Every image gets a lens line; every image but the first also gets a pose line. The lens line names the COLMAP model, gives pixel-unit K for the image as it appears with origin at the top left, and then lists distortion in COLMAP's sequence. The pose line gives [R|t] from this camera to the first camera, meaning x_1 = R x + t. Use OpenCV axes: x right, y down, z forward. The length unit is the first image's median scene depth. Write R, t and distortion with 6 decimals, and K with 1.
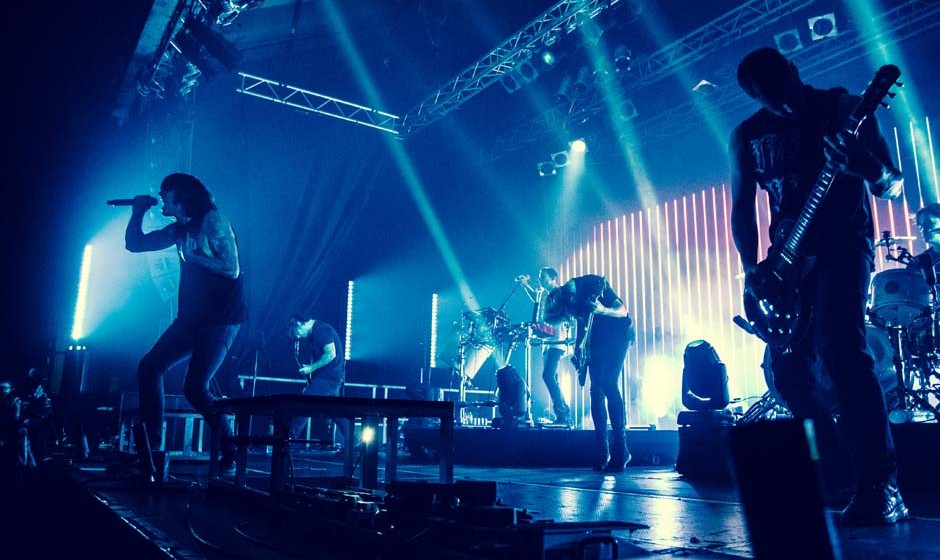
lens RADIAL K [[744.1, 0, 459.8], [0, 744.1, 285.9], [0, 0, 1]] dist [-0.073650, 0.012638]
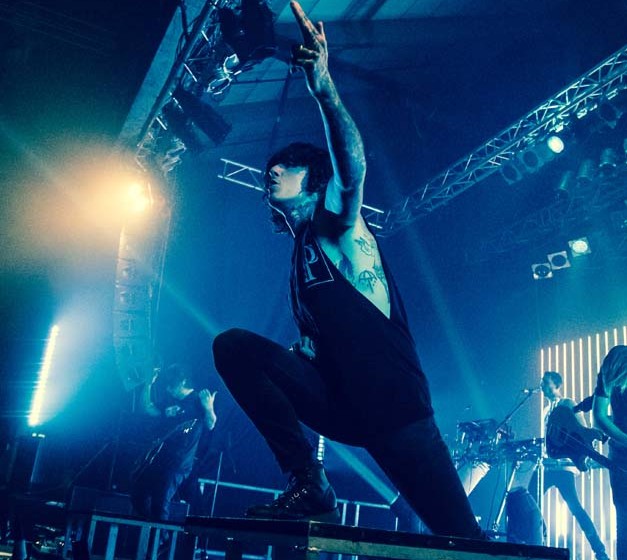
lens RADIAL K [[713.5, 0, 297.2], [0, 713.5, 292.6], [0, 0, 1]] dist [-0.088127, 0.000000]
pose [[0.987257, 0.035217, -0.155191, -0.052429], [-0.058202, 0.987549, -0.146152, 0.015562], [0.148112, 0.153322, 0.977013, 0.131136]]
